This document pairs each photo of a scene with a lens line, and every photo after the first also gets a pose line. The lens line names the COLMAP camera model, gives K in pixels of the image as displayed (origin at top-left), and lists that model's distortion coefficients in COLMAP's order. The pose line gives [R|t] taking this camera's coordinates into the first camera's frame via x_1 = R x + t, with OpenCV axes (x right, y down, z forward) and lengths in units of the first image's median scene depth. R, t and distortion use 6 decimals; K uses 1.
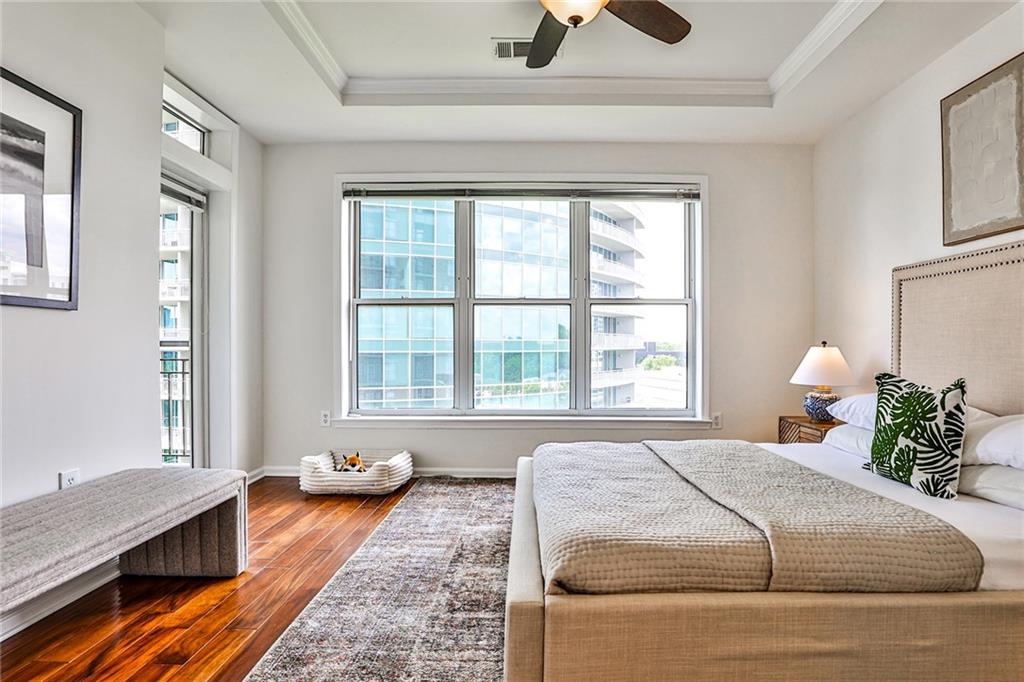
lens RADIAL K [[505.0, 0, 526.2], [0, 505.0, 346.7], [0, 0, 1]] dist [-0.038407, 0.008404]
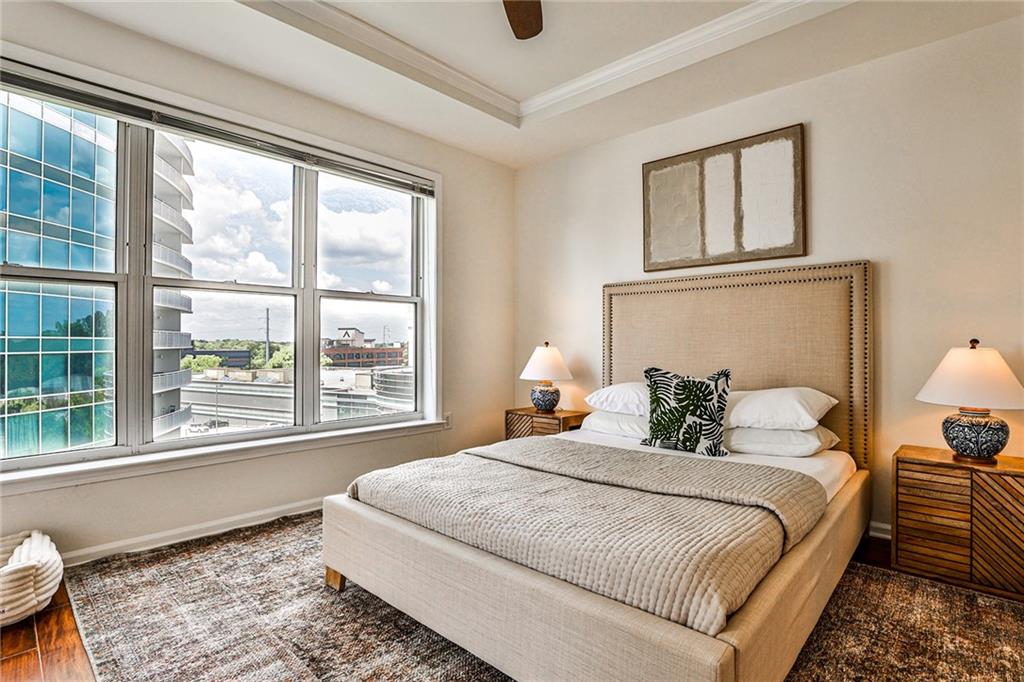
lens RADIAL K [[505.0, 0, 510.2], [0, 505.0, 343.4], [0, 0, 1]] dist [-0.038407, 0.008404]
pose [[0.679281, 0.000108, 0.733878, -0.440015], [0.002982, 0.999991, -0.002907, -0.006059], [-0.733872, 0.004163, 0.679275, 0.354394]]
